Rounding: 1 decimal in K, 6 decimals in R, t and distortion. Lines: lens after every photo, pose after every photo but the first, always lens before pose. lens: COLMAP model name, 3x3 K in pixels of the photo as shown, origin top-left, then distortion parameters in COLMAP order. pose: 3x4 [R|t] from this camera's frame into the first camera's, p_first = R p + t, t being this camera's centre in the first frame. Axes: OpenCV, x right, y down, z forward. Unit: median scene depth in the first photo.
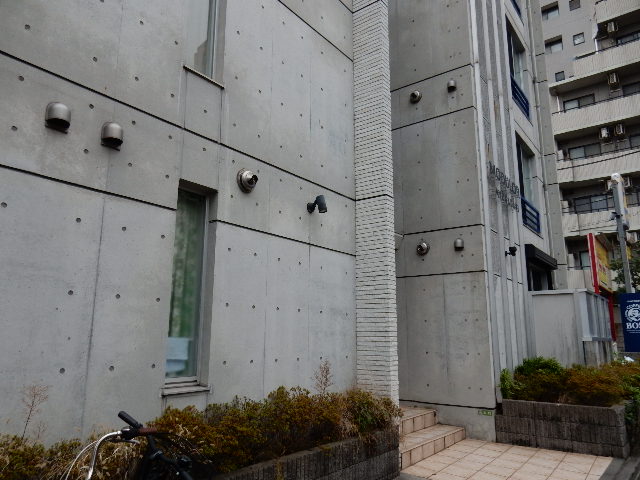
lens RADIAL K [[471.8, 0, 320.0], [0, 471.8, 240.0], [0, 0, 1]] dist [-0.001351, -0.002024]
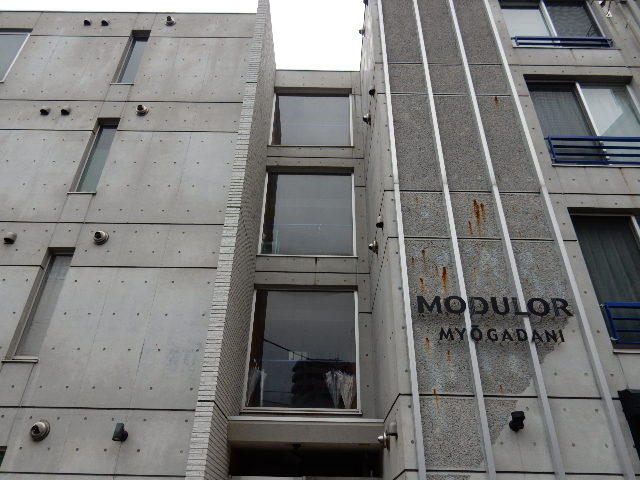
lens RADIAL K [[471.8, 0, 320.0], [0, 471.8, 240.0], [0, 0, 1]] dist [-0.001351, -0.002024]
pose [[0.607226, -0.428120, -0.669320, 1.232584], [0.148910, 0.888806, -0.433415, 0.069780], [0.780450, 0.163513, 0.603458, 0.692088]]
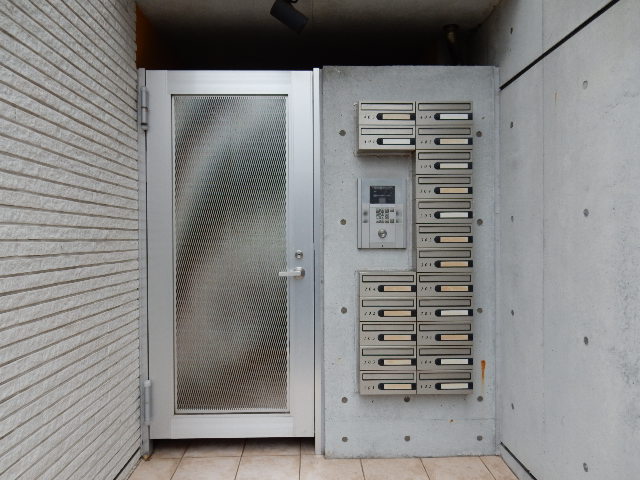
lens RADIAL K [[471.8, 0, 320.0], [0, 471.8, 240.0], [0, 0, 1]] dist [-0.001351, -0.002024]
pose [[0.621815, -0.006383, -0.783138, 0.507218], [0.170103, 0.977195, 0.127099, 0.204730], [0.764467, -0.212246, 0.608721, 1.162478]]
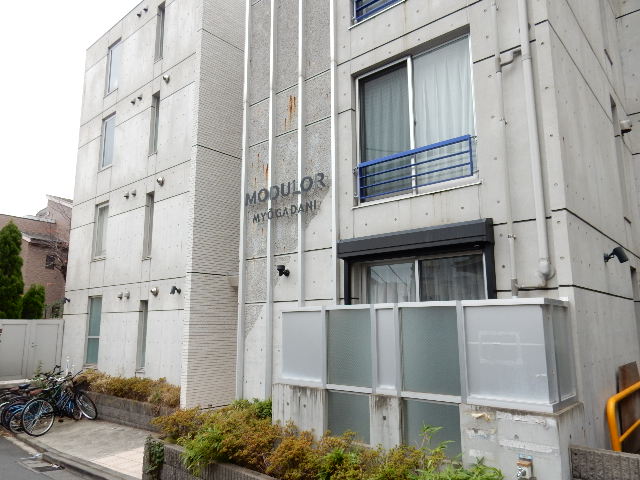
lens RADIAL K [[473.8, 0, 320.0], [0, 473.8, 240.0], [0, 0, 1]] dist [0.001705, 0.000337]
pose [[-0.067624, -0.181890, -0.980991, 2.121694], [0.206765, 0.959341, -0.192129, 0.255624], [0.976051, -0.215827, -0.027266, 1.831988]]
